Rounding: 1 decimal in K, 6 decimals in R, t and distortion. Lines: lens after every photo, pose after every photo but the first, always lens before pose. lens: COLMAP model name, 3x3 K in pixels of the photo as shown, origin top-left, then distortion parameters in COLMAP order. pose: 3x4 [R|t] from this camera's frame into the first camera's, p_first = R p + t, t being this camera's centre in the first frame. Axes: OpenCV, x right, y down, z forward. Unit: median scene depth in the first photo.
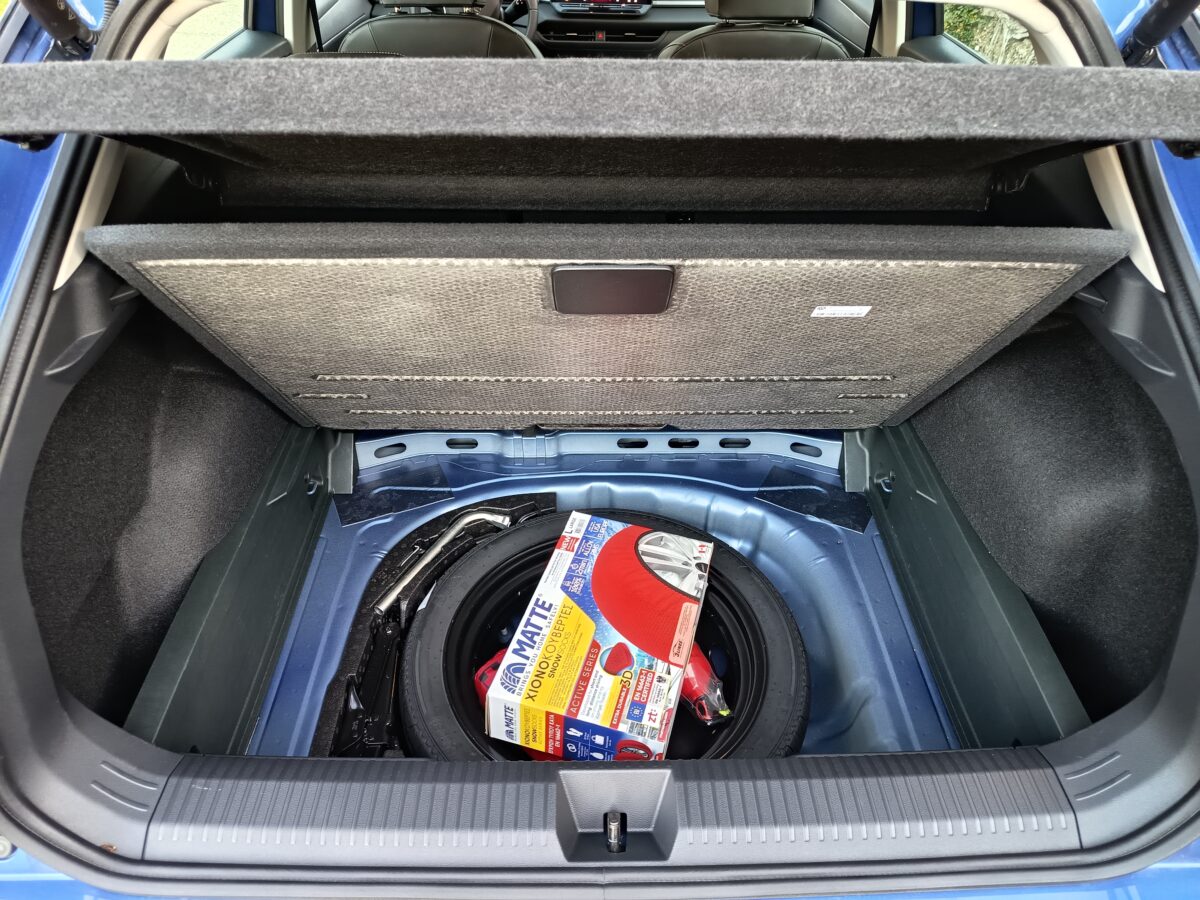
lens RADIAL K [[830.2, 0, 600.0], [0, 830.2, 450.0], [0, 0, 1]] dist [0.009985, -0.002245]
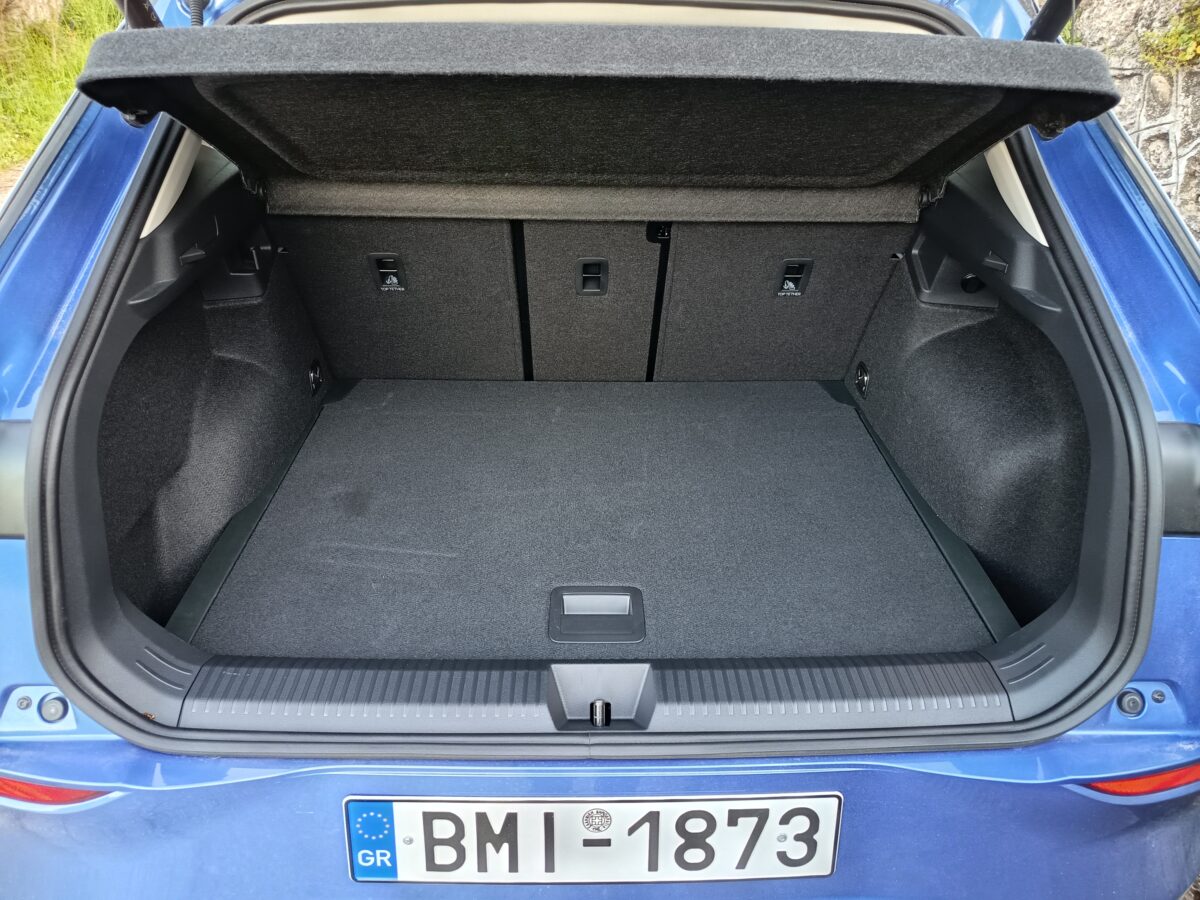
lens RADIAL K [[830.2, 0, 600.0], [0, 830.2, 450.0], [0, 0, 1]] dist [0.009985, -0.002245]
pose [[0.999977, 0.001150, 0.006630, 0.010594], [-0.000197, 0.989853, -0.142095, 0.276775], [-0.006726, 0.142090, 0.989831, -0.161841]]
